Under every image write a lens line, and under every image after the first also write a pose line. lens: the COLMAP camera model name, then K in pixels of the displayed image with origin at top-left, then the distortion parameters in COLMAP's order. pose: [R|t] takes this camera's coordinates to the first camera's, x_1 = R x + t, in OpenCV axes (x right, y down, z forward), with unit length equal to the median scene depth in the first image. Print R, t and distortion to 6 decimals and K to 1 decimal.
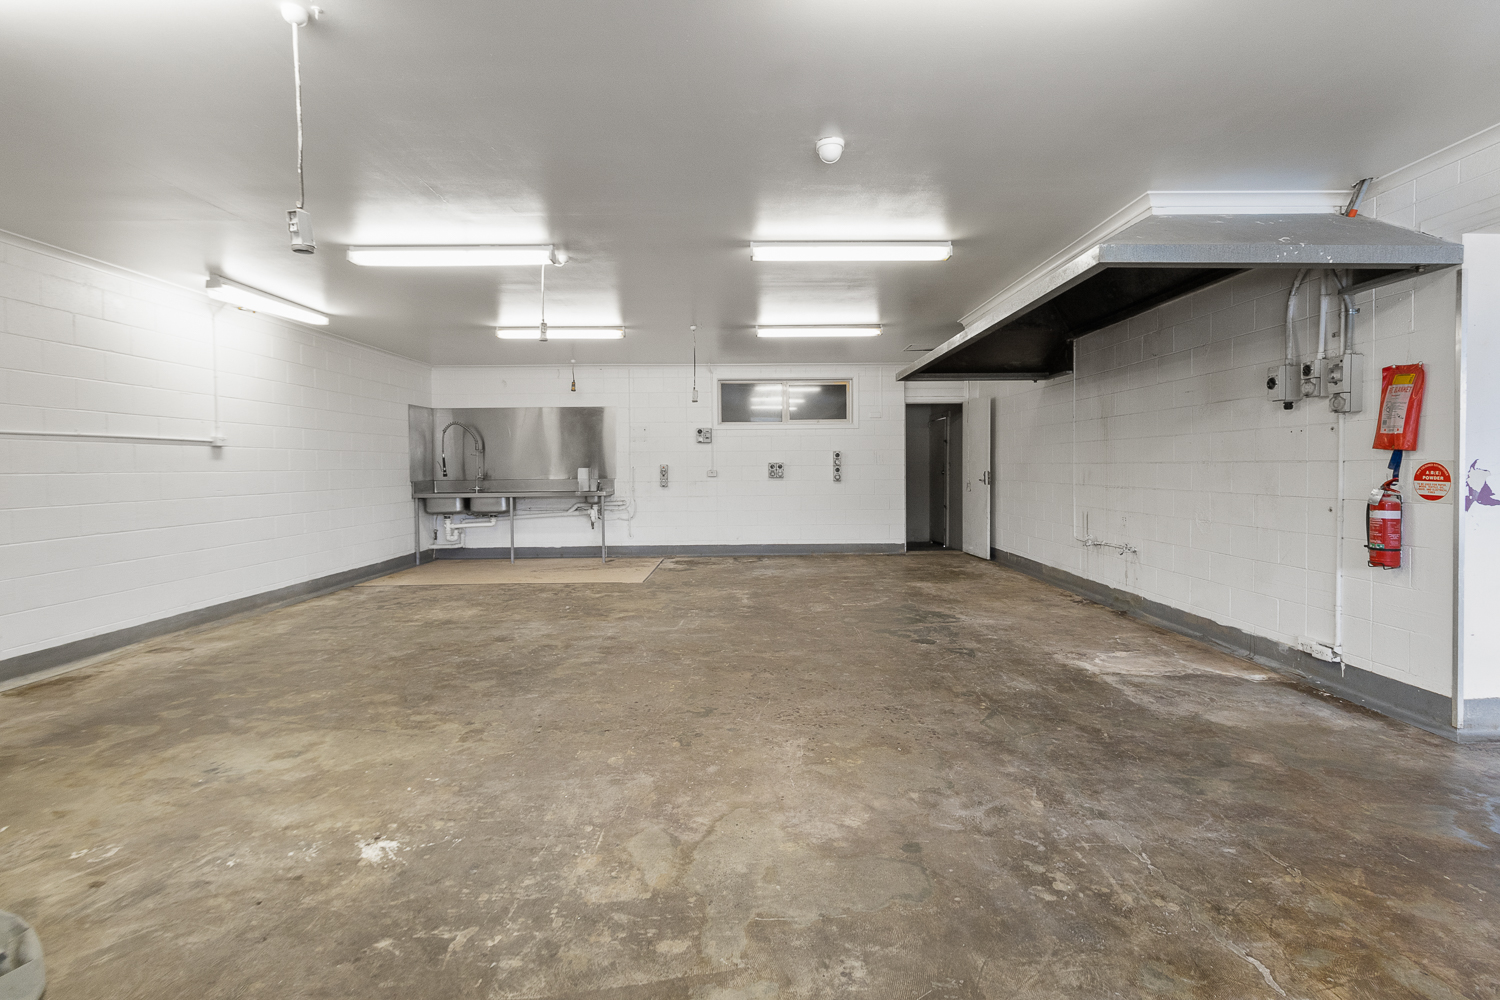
lens RADIAL K [[691.5, 0, 746.7], [0, 691.5, 465.5], [0, 0, 1]] dist [0.000664, 0.000929]
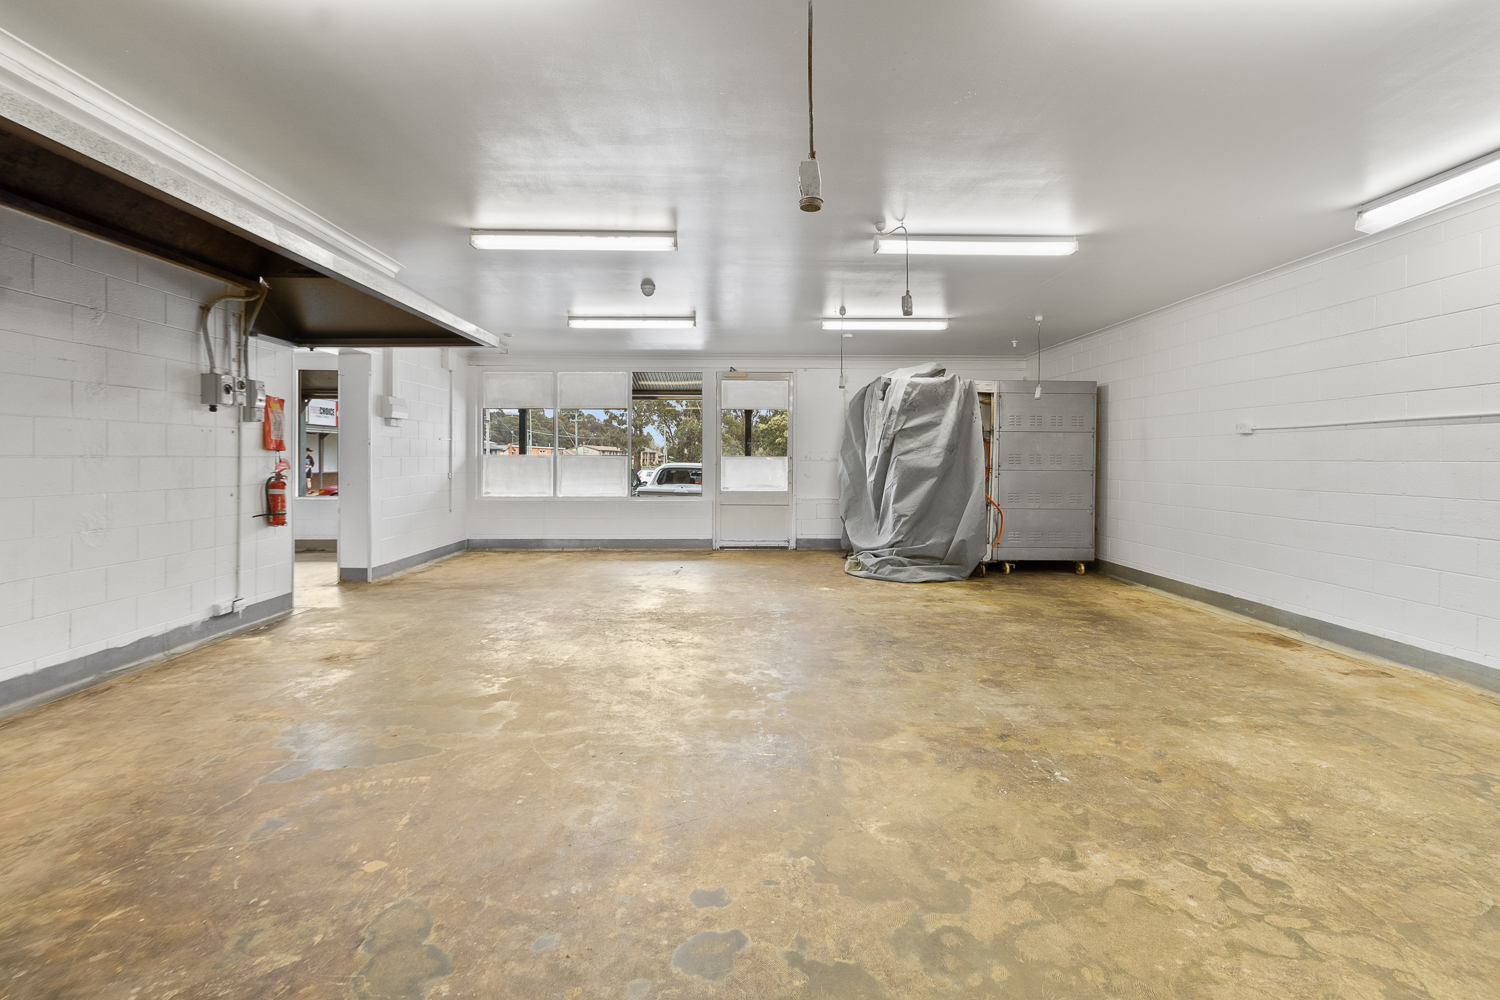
lens RADIAL K [[691.5, 0, 746.7], [0, 691.5, 465.5], [0, 0, 1]] dist [0.000664, 0.000929]
pose [[-0.999405, 0.005235, -0.034095, -0.062020], [0.005023, 0.999968, 0.006306, 0.005294], [0.034127, 0.006131, -0.999399, 2.038795]]
